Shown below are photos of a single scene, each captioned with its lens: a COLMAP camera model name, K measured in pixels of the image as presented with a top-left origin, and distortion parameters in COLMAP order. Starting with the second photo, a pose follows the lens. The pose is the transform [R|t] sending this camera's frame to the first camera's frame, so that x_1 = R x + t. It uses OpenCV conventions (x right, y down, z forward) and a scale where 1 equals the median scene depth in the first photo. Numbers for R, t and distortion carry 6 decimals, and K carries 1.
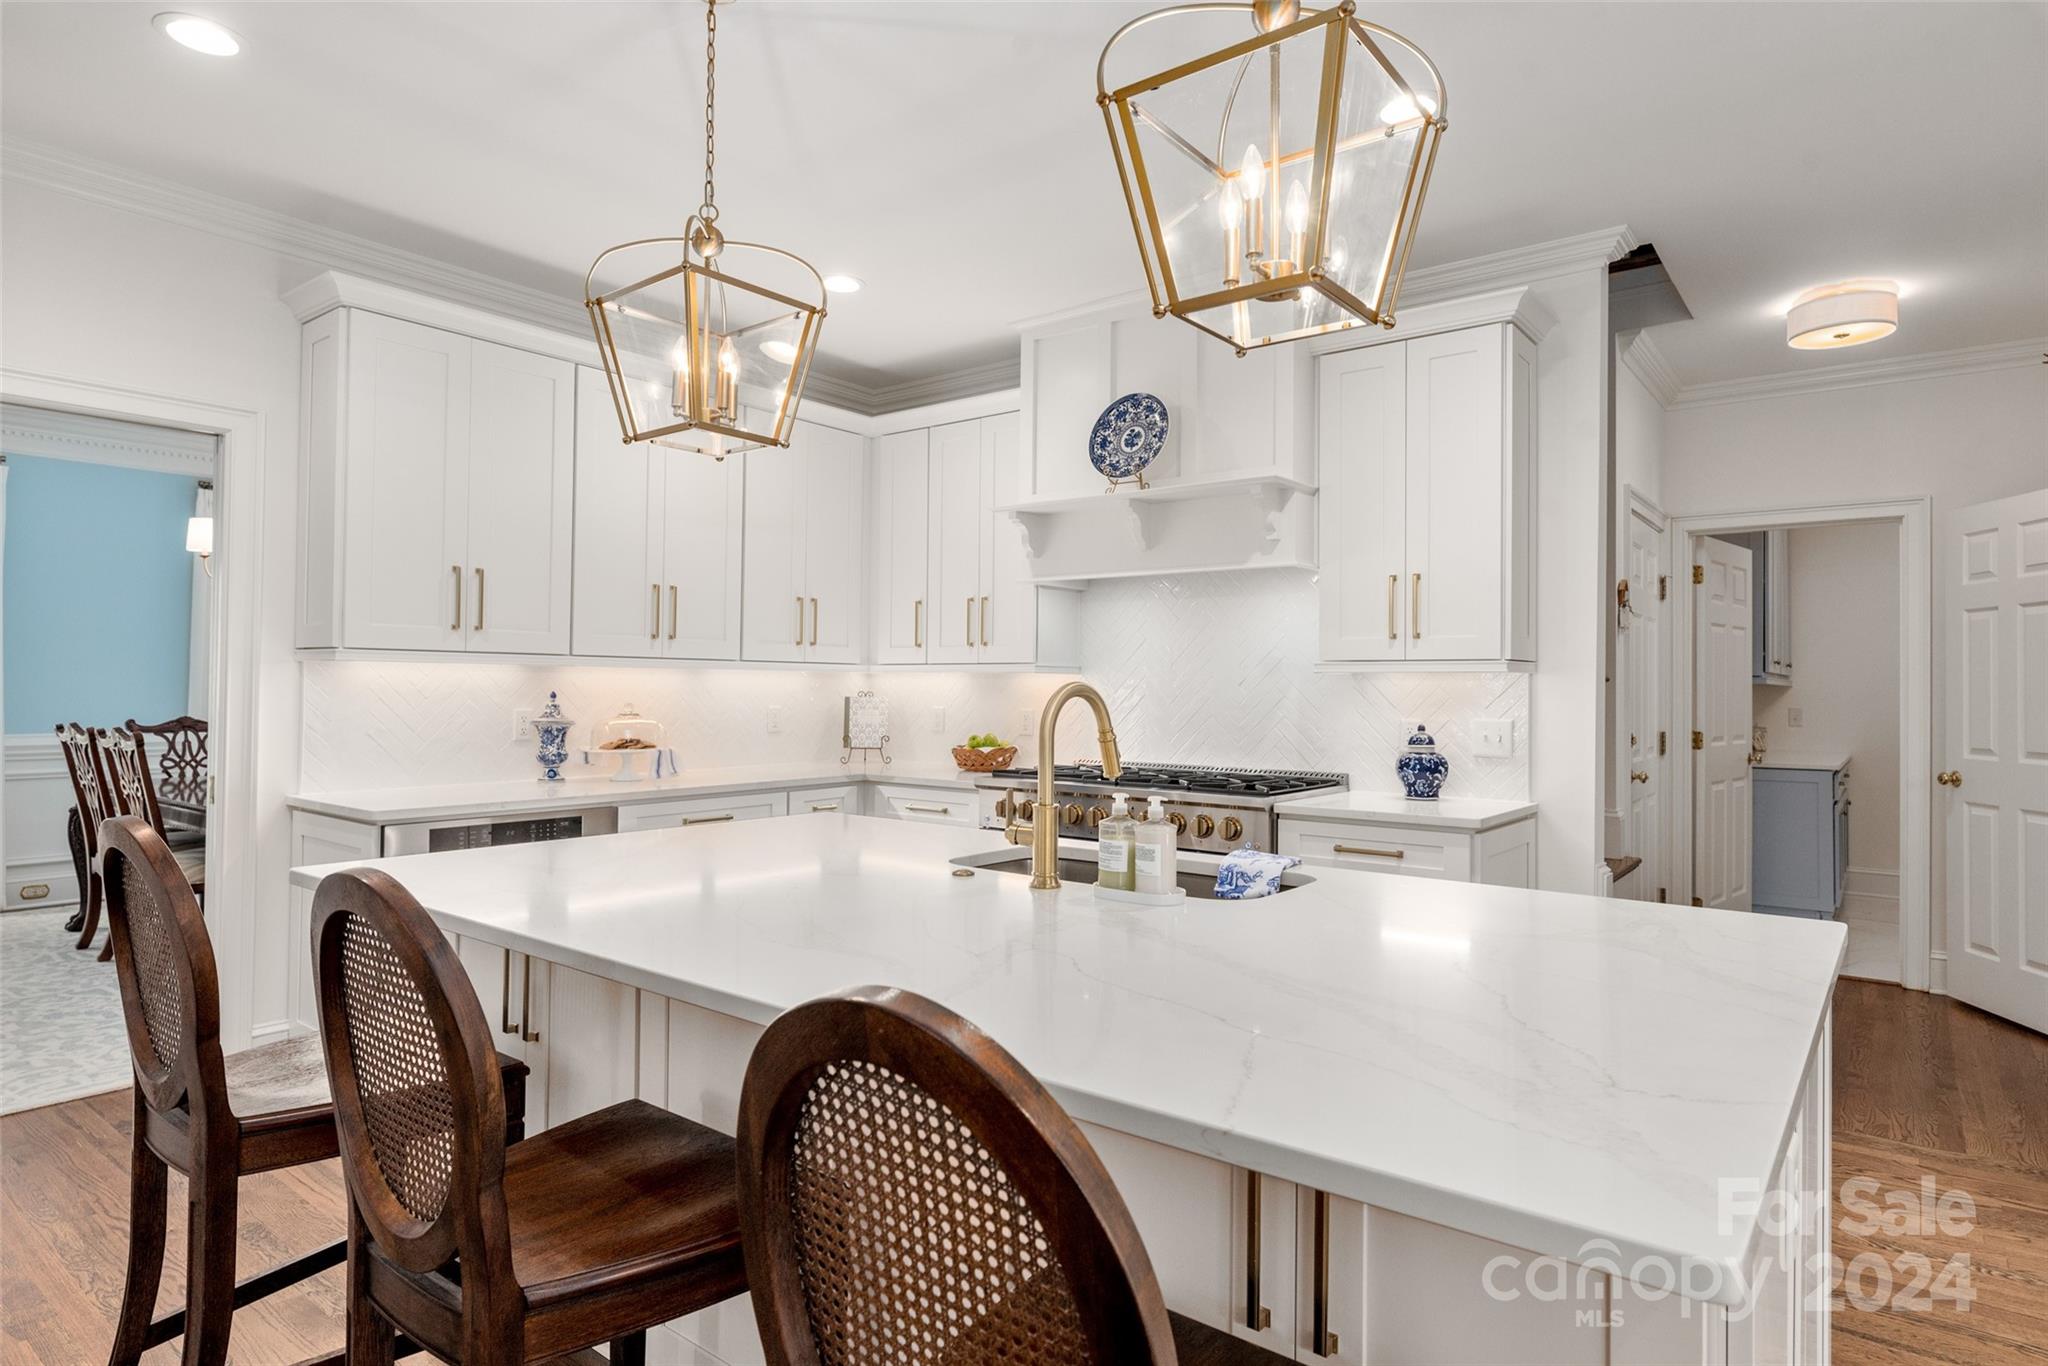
lens RADIAL K [[1143.6, 0, 1021.3], [0, 1143.6, 679.5], [0, 0, 1]] dist [0.018017, -0.000071]
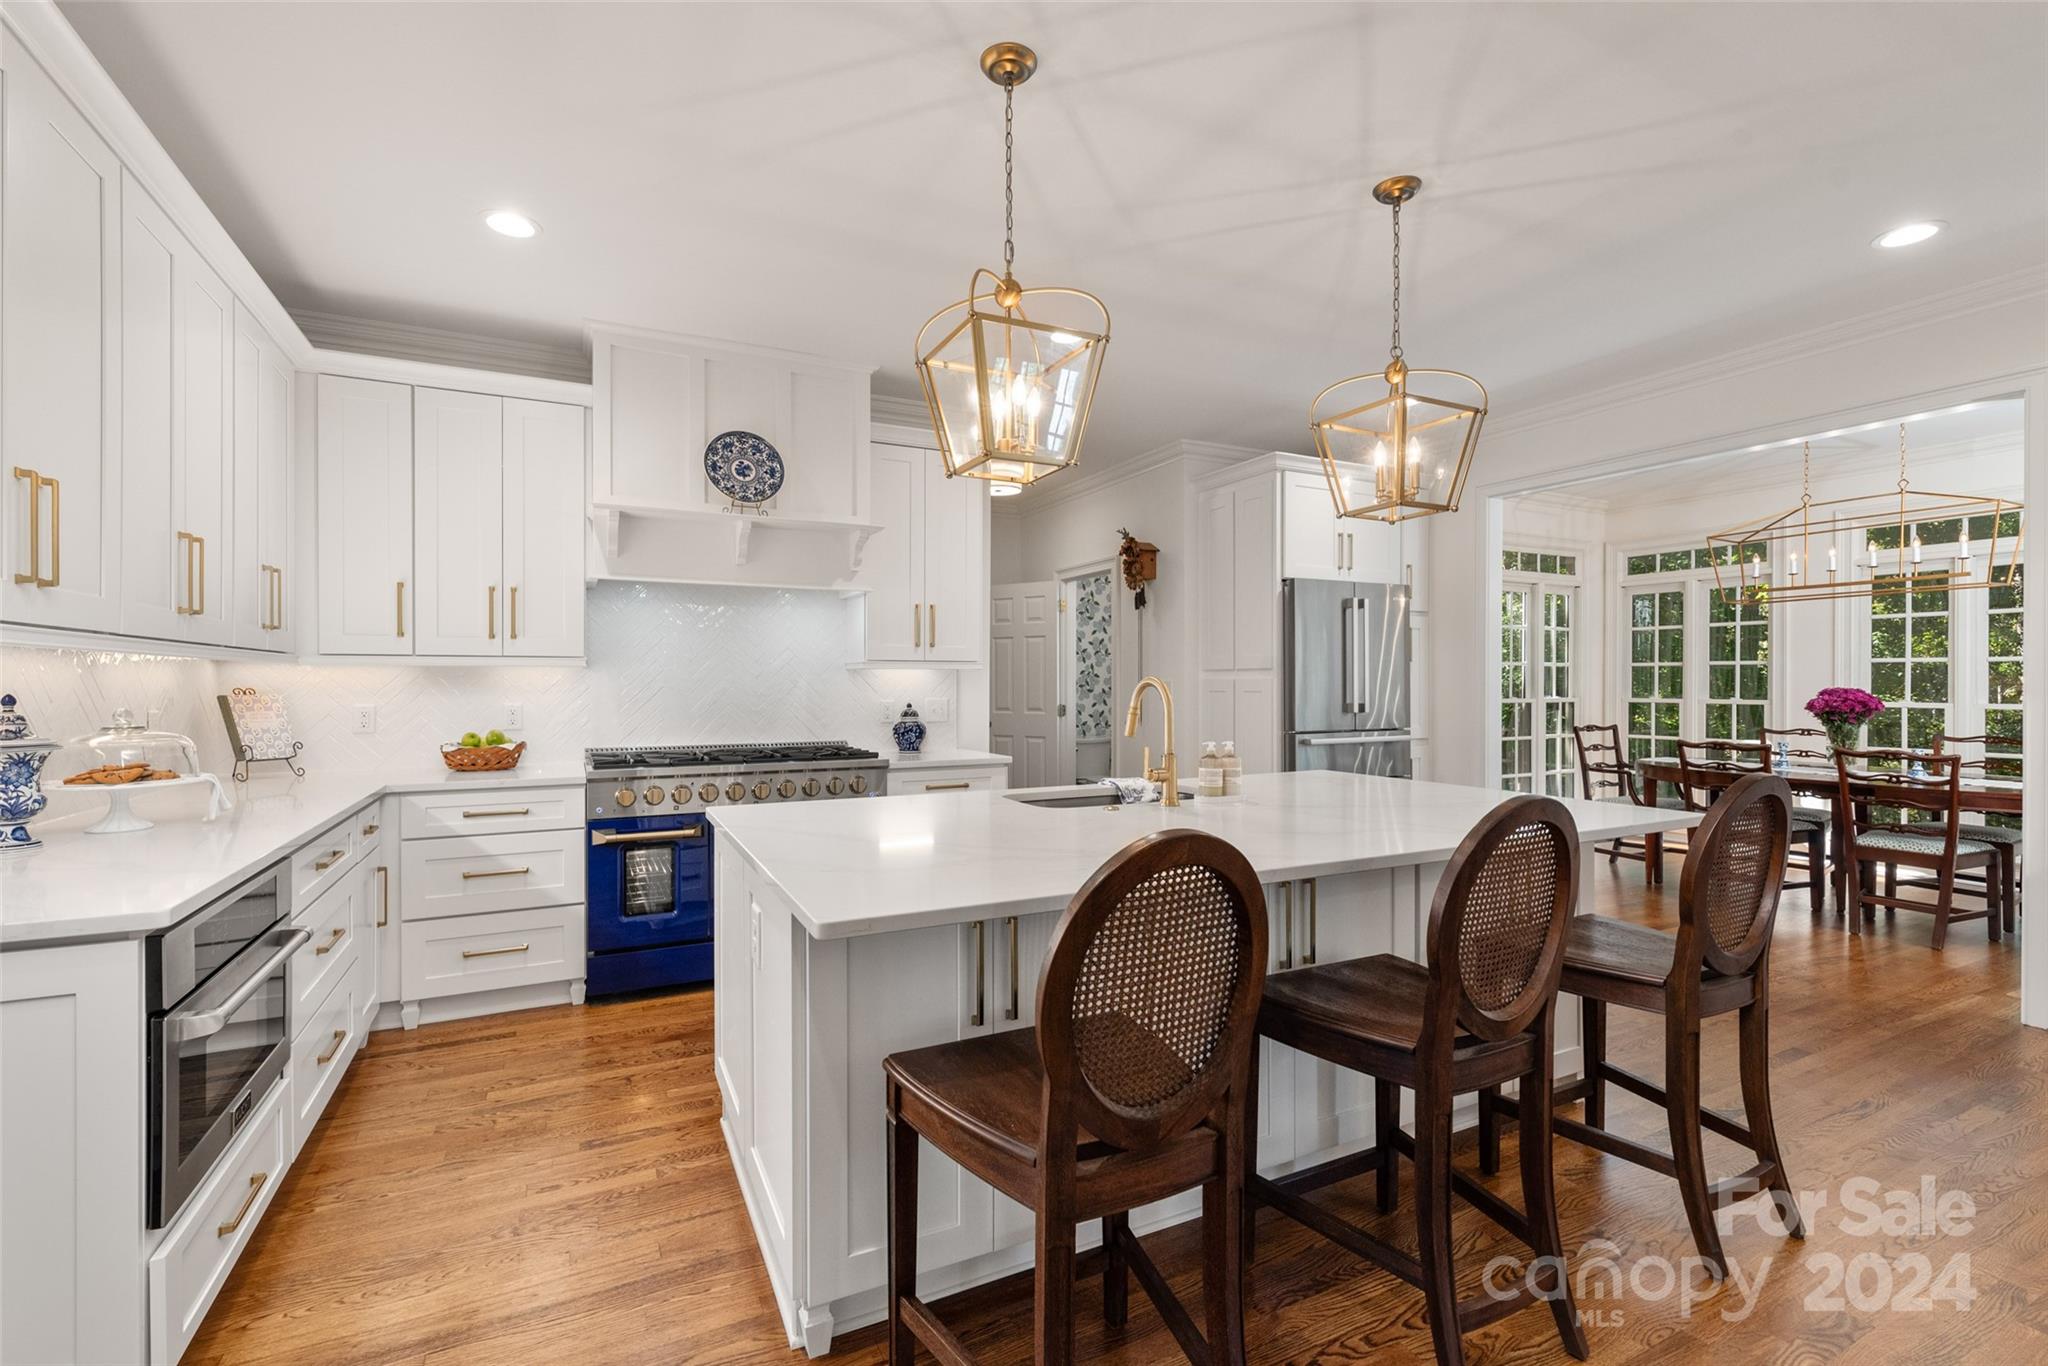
lens RADIAL K [[895.0, 0, 1023.3], [0, 895.0, 689.4], [0, 0, 1]] dist [0.001734, -0.000184]
pose [[0.406835, -0.016497, 0.913352, -0.628188], [-0.002539, 0.999813, 0.019189, -0.002087], [-0.913498, -0.010126, 0.406717, 0.356073]]
